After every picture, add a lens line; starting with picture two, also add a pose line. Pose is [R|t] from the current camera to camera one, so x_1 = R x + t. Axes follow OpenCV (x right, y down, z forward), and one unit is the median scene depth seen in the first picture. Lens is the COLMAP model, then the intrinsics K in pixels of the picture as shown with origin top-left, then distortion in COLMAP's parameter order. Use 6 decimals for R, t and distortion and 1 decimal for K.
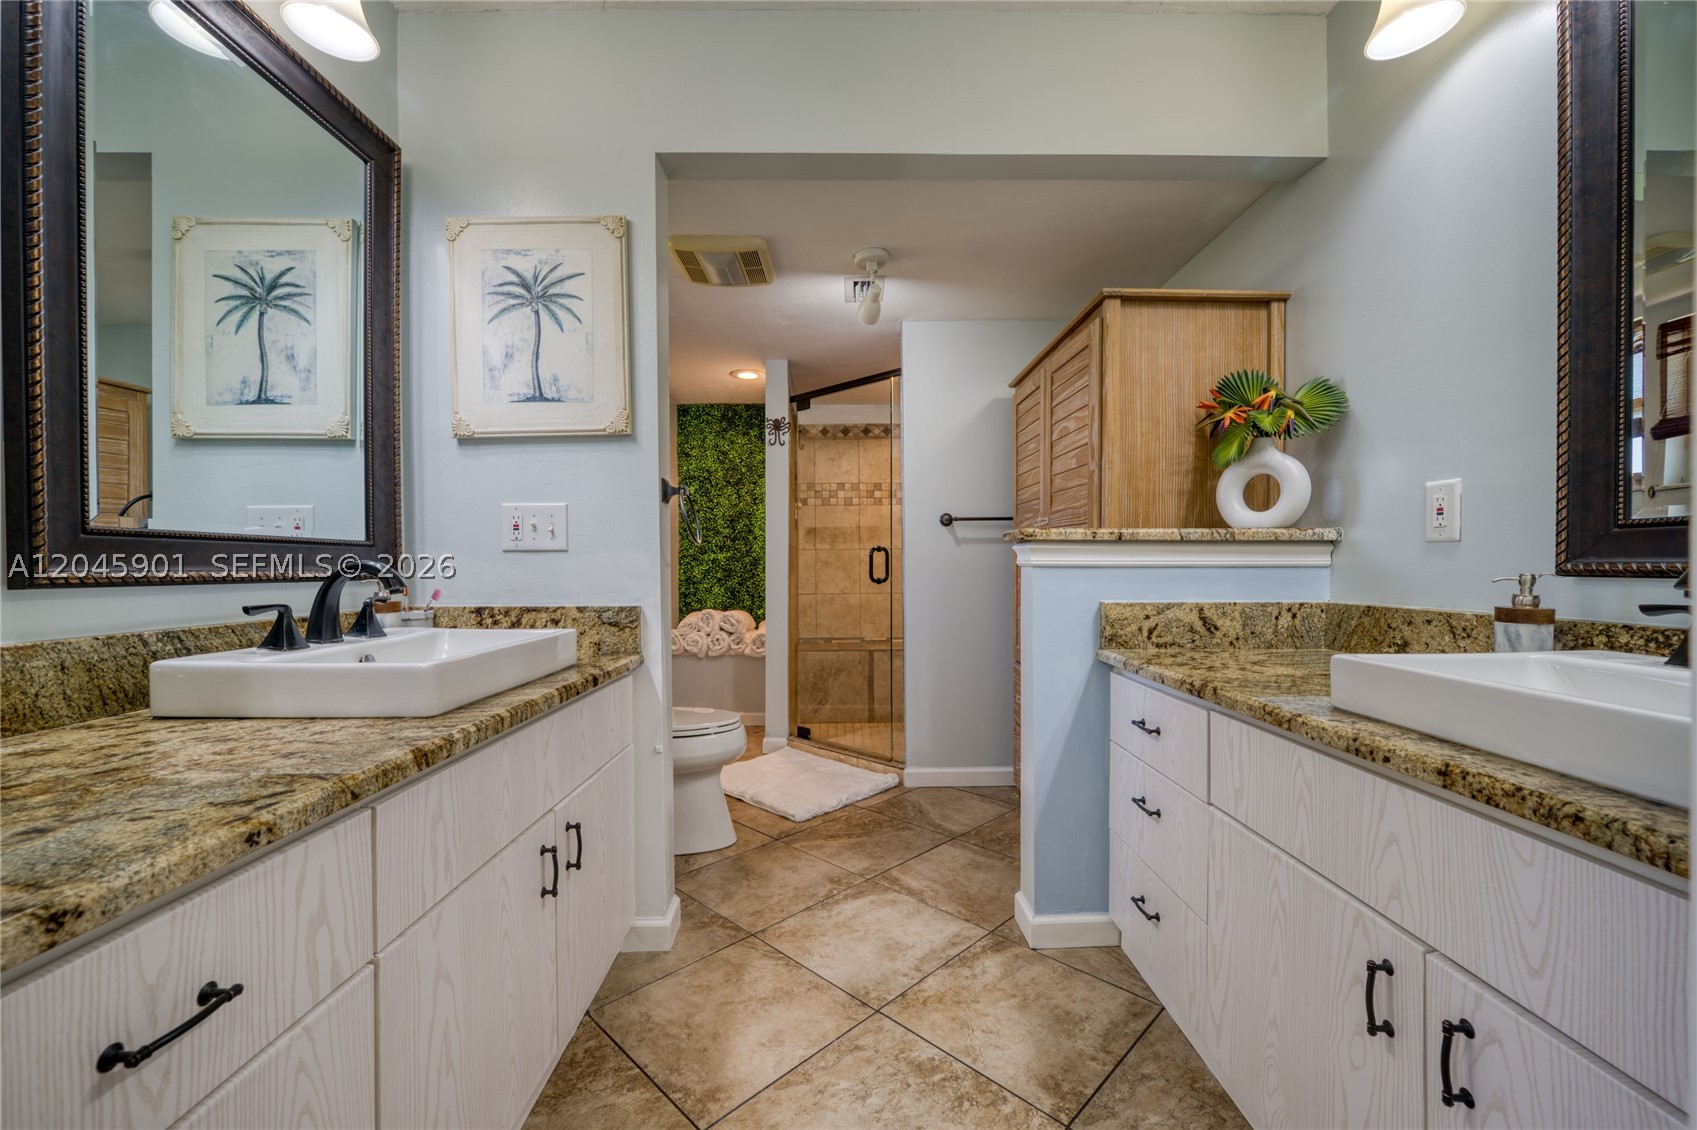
lens RADIAL K [[684.7, 0, 851.1], [0, 684.7, 571.9], [0, 0, 1]] dist [-0.020634, 0.006902]
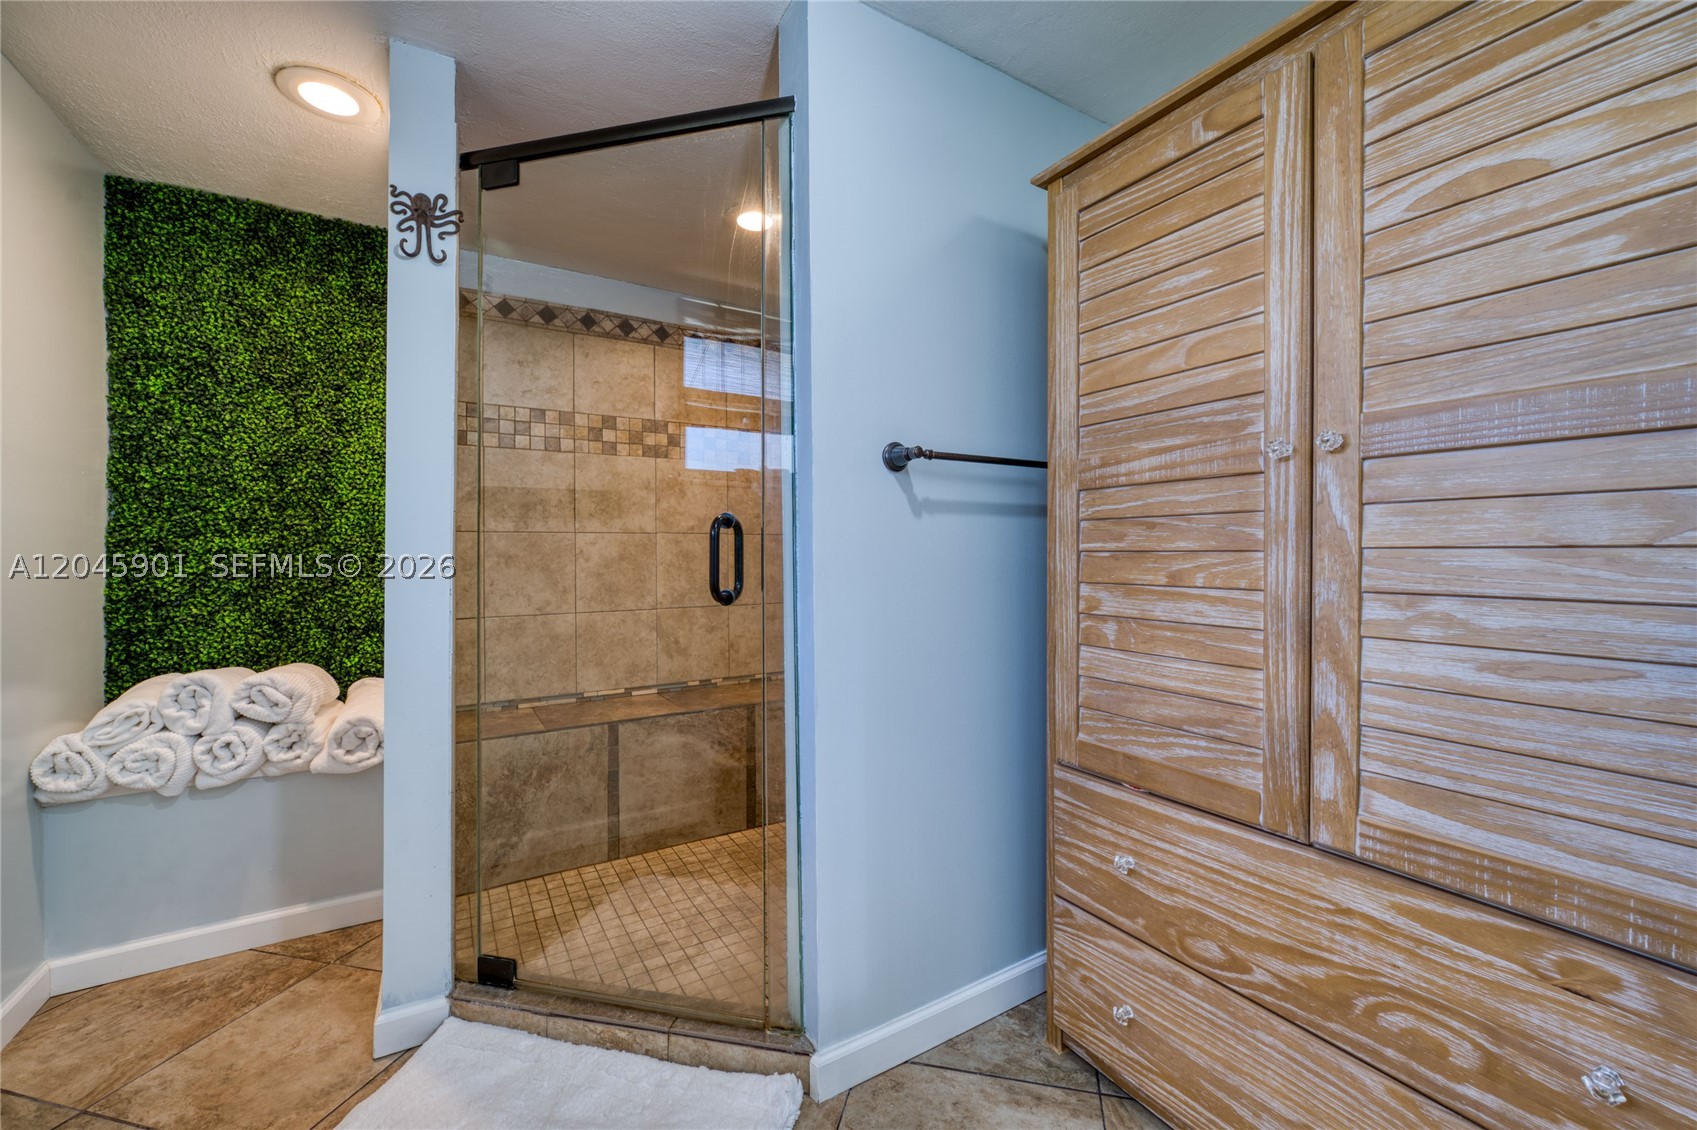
lens RADIAL K [[687.2, 0, 868.6], [0, 687.2, 551.3], [0, 0, 1]] dist [-0.016515, 0.006296]
pose [[0.857527, 0.002719, 0.514432, -0.150743], [0.009590, 0.999728, -0.021271, -0.008703], [-0.514349, 0.023174, 0.857268, 0.896813]]
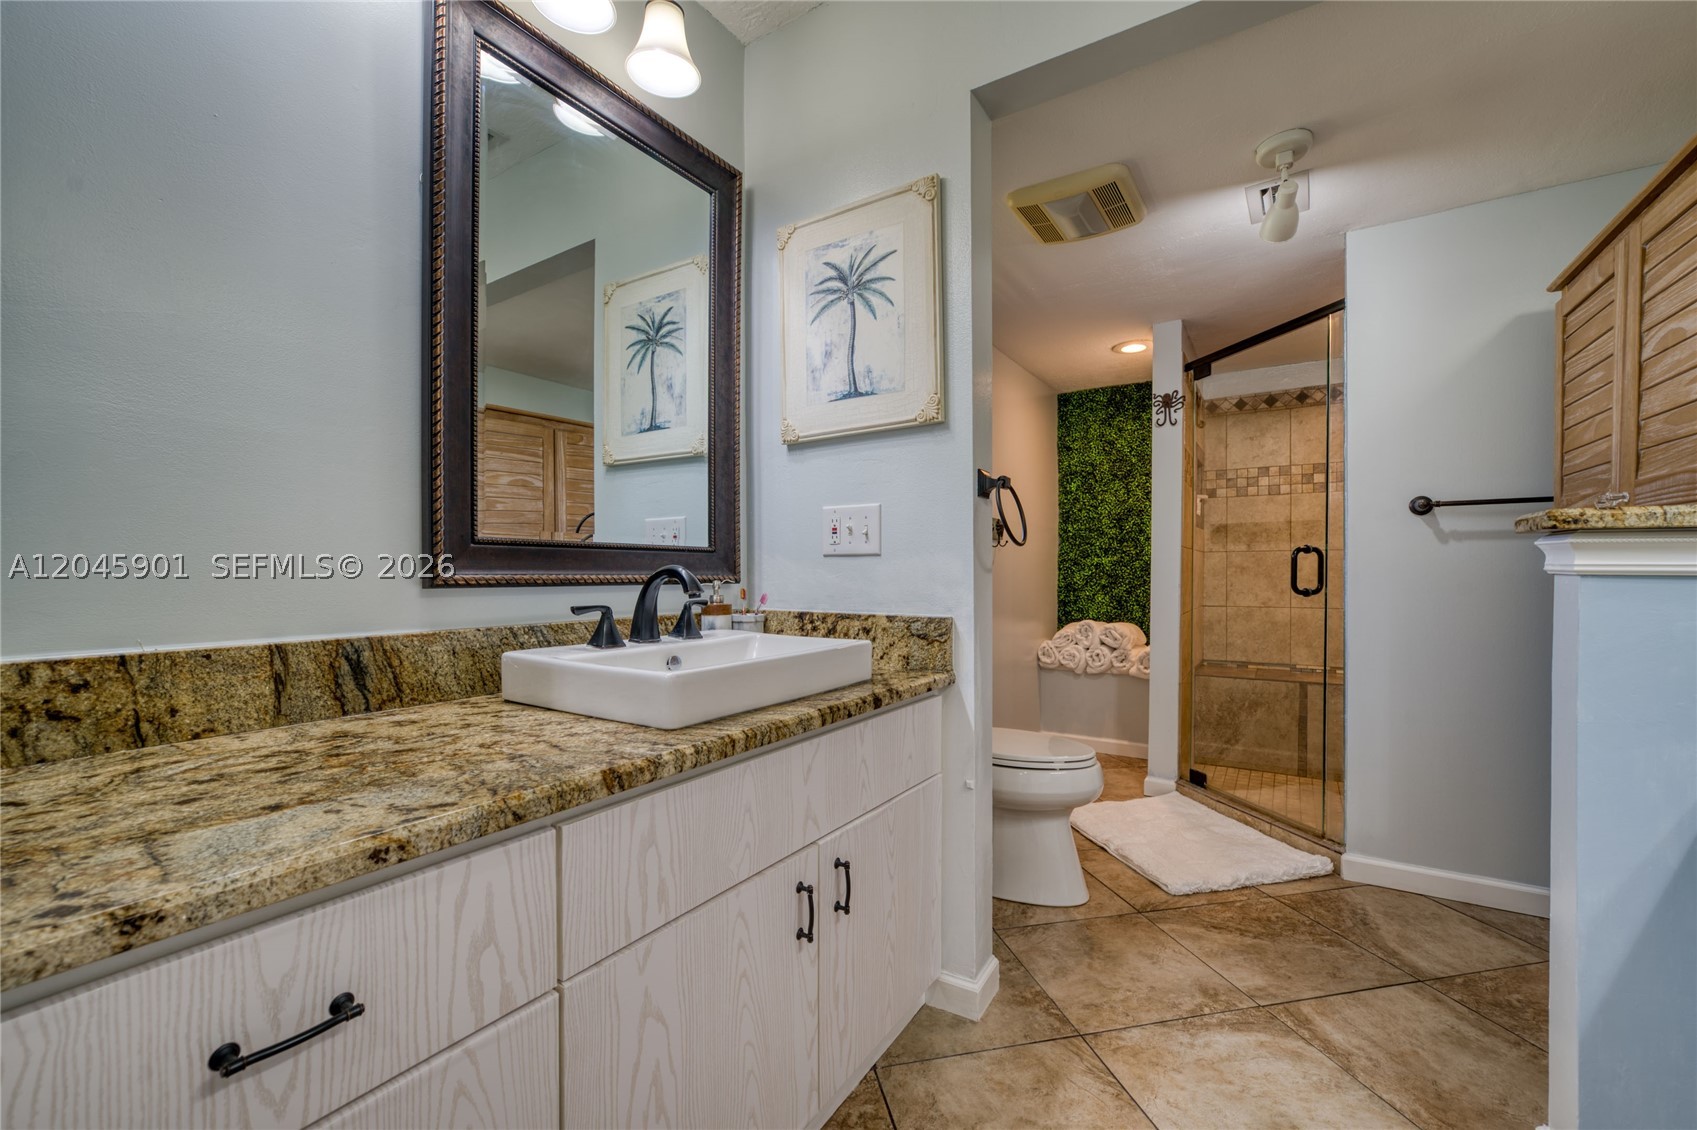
lens RADIAL K [[698.7, 0, 852.8], [0, 698.7, 578.8], [0, 0, 1]] dist [-0.019462, 0.008623]
pose [[0.837921, 0.010422, -0.545693, 0.058524], [-0.008753, 0.999946, 0.005658, -0.002729], [0.545722, 0.000036, 0.837966, 0.150171]]
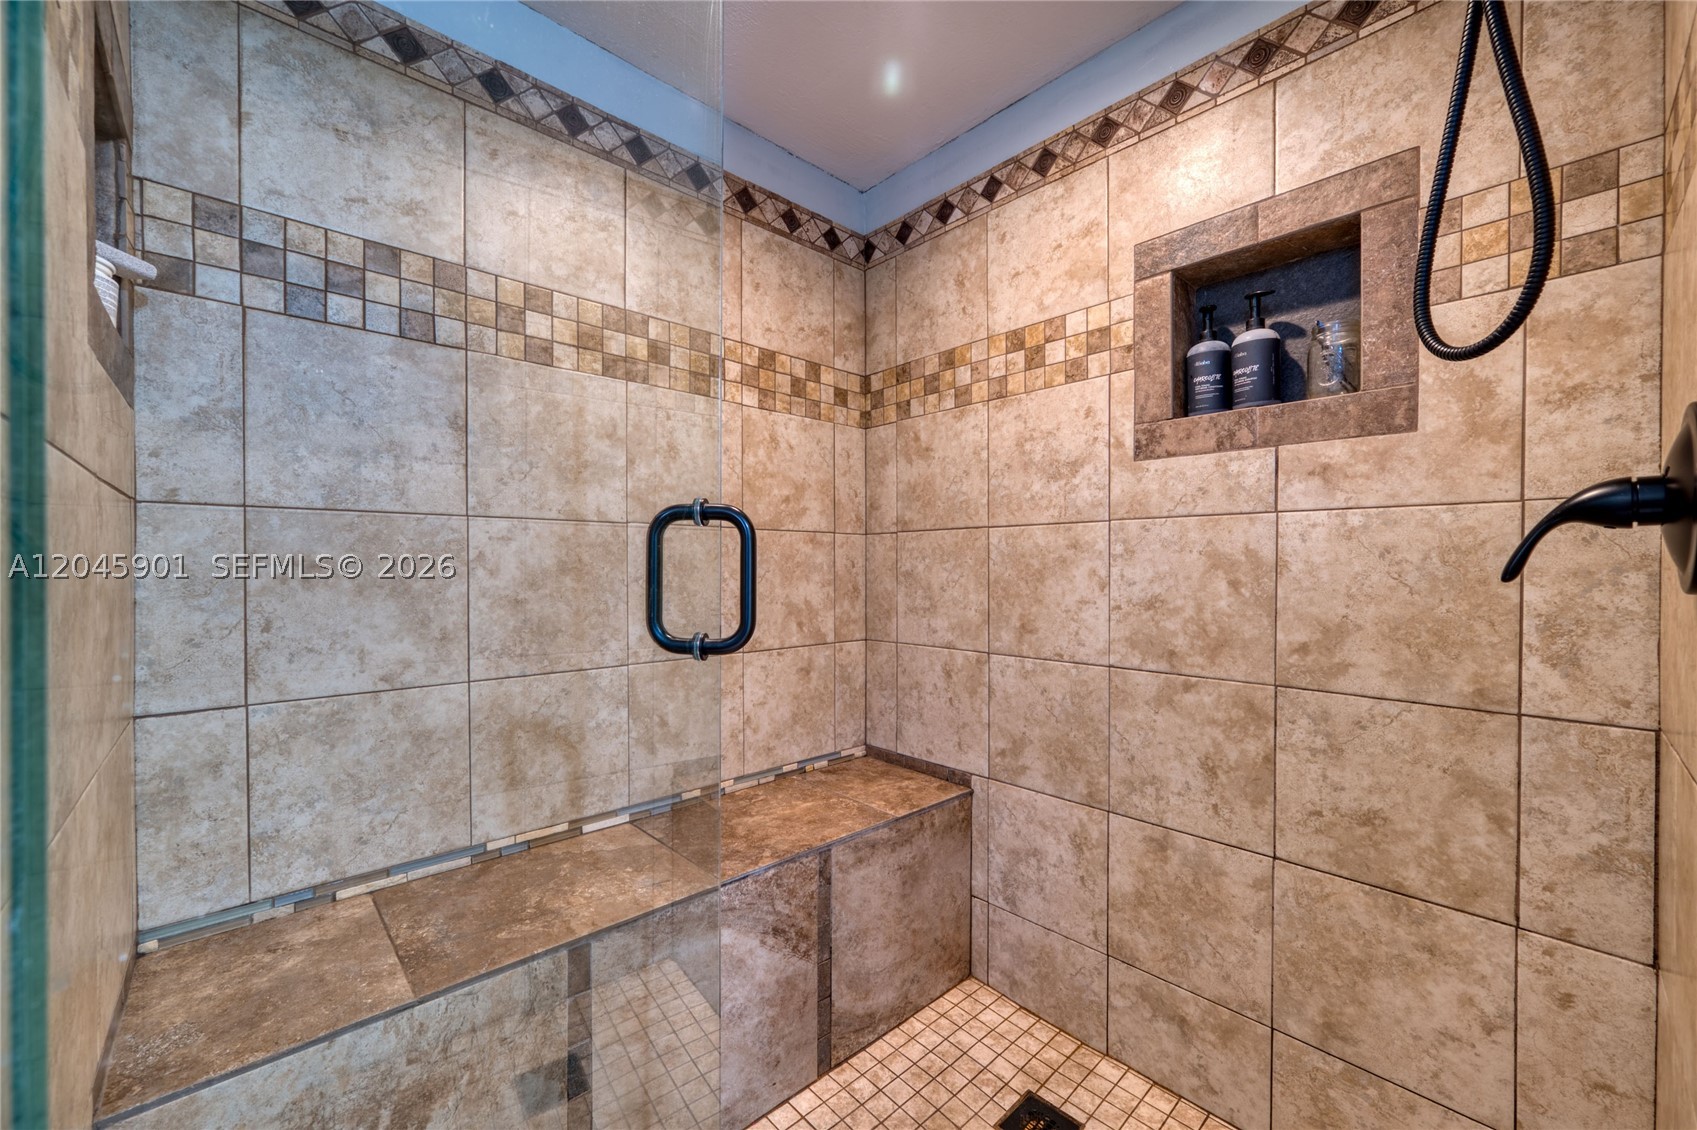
lens RADIAL K [[678.9, 0, 865.8], [0, 678.9, 574.8], [0, 0, 1]] dist [-0.008093, 0.000435]
pose [[0.741227, -0.000999, 0.671254, -0.108562], [0.004990, 0.999979, -0.004022, -0.018302], [-0.671236, 0.006331, 0.741216, 1.547079]]
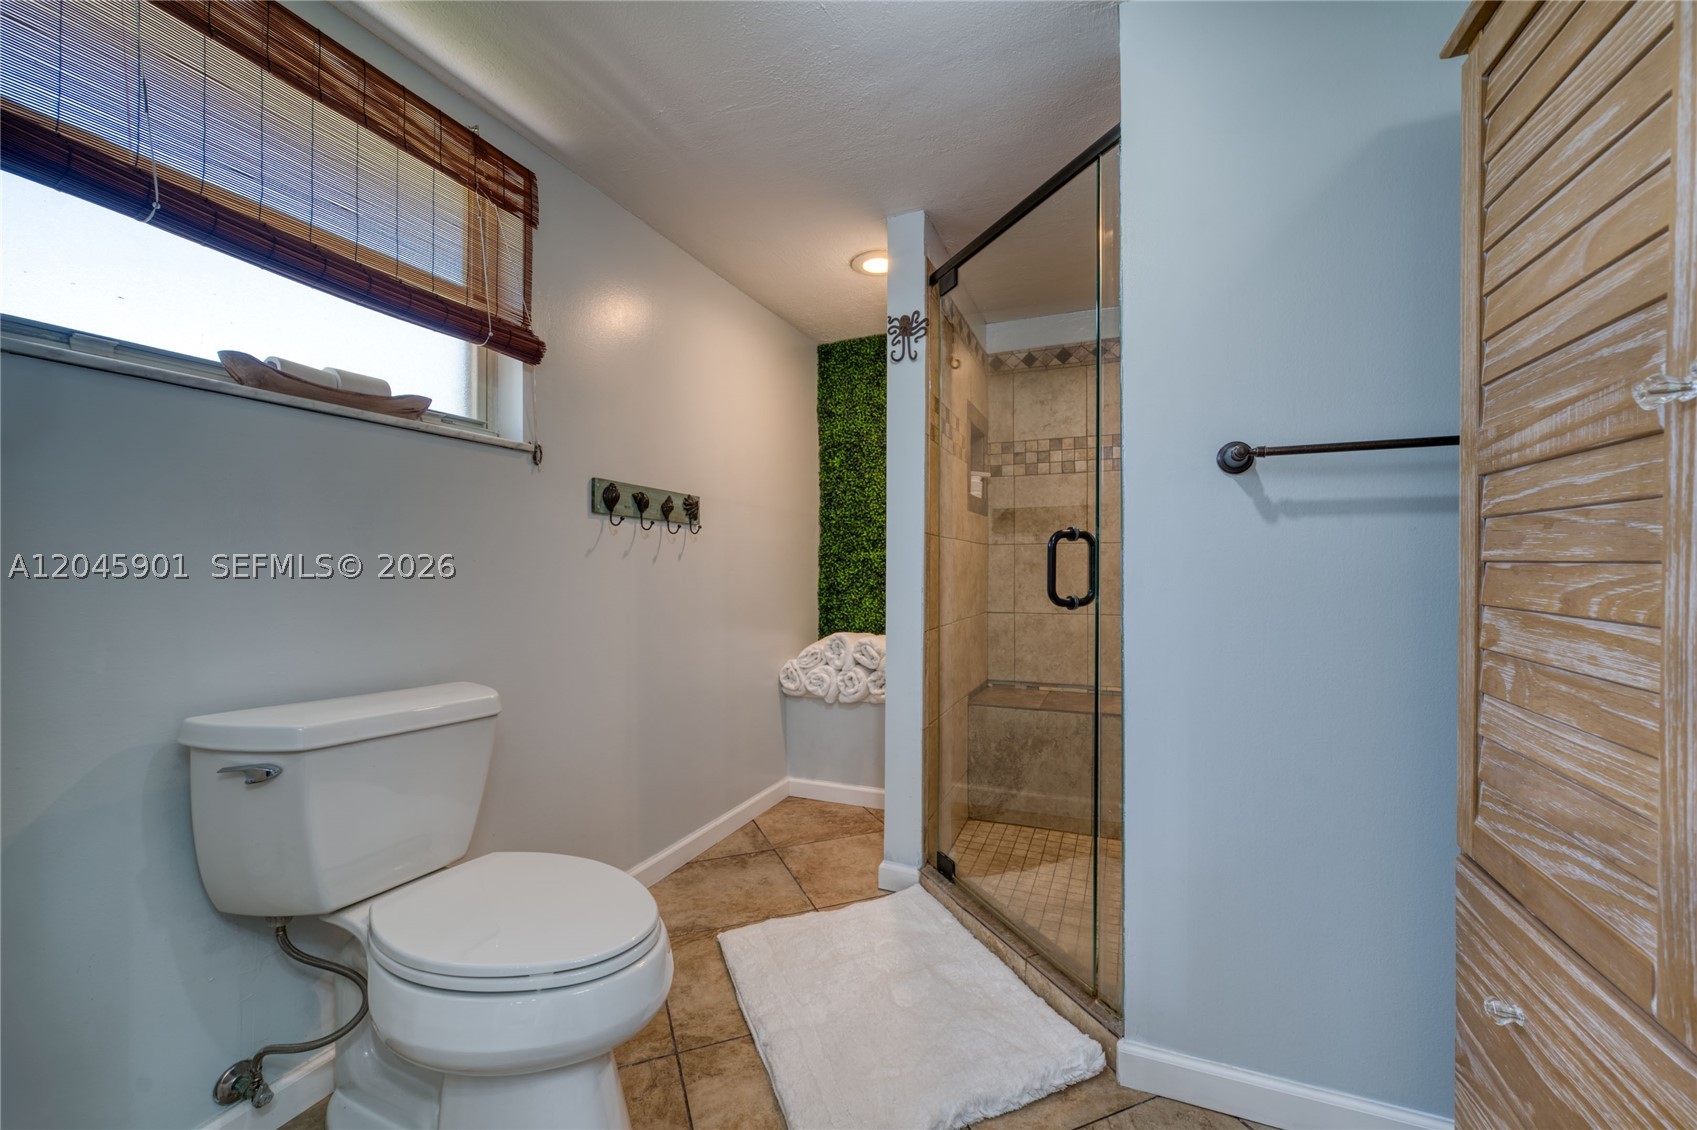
lens RADIAL K [[674.8, 0, 837.8], [0, 674.8, 572.6], [0, 0, 1]] dist [-0.016672, 0.006246]
pose [[0.912323, 0.007248, -0.409407, 0.124997], [-0.008081, 0.999967, -0.000305, -0.009380], [0.409392, 0.003587, 0.912352, 0.773290]]
